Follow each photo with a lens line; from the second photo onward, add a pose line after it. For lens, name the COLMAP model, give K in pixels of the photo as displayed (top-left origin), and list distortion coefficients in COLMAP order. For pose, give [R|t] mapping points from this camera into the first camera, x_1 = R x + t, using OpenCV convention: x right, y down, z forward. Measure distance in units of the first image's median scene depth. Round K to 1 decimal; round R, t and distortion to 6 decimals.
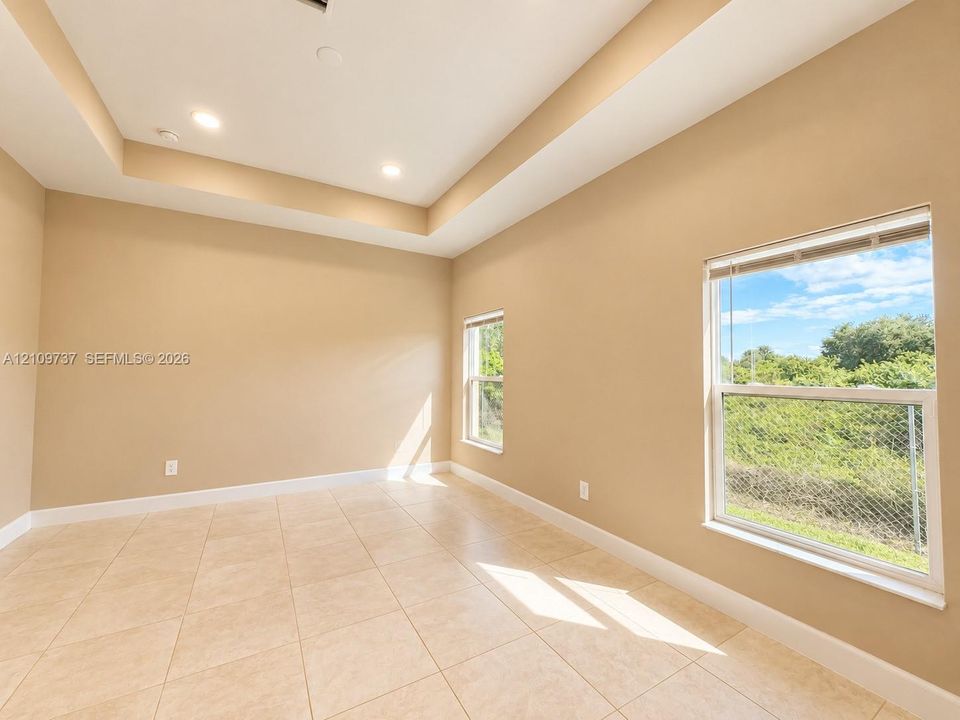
lens RADIAL K [[389.7, 0, 482.6], [0, 389.7, 363.9], [0, 0, 1]] dist [0.000706, -0.000205]
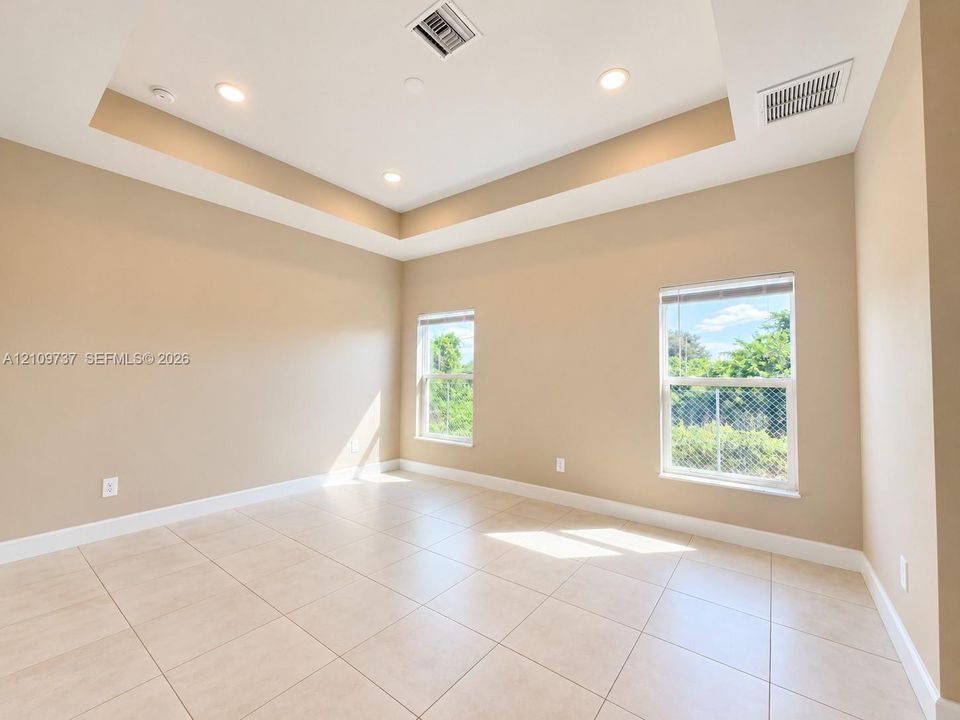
lens RADIAL K [[389.7, 0, 483.7], [0, 389.7, 359.8], [0, 0, 1]] dist [0.000706, -0.000205]
pose [[0.924449, 0.011089, 0.381145, -0.306135], [-0.002533, 0.999734, -0.022942, 0.013845], [-0.381297, 0.020243, 0.924231, -0.041290]]
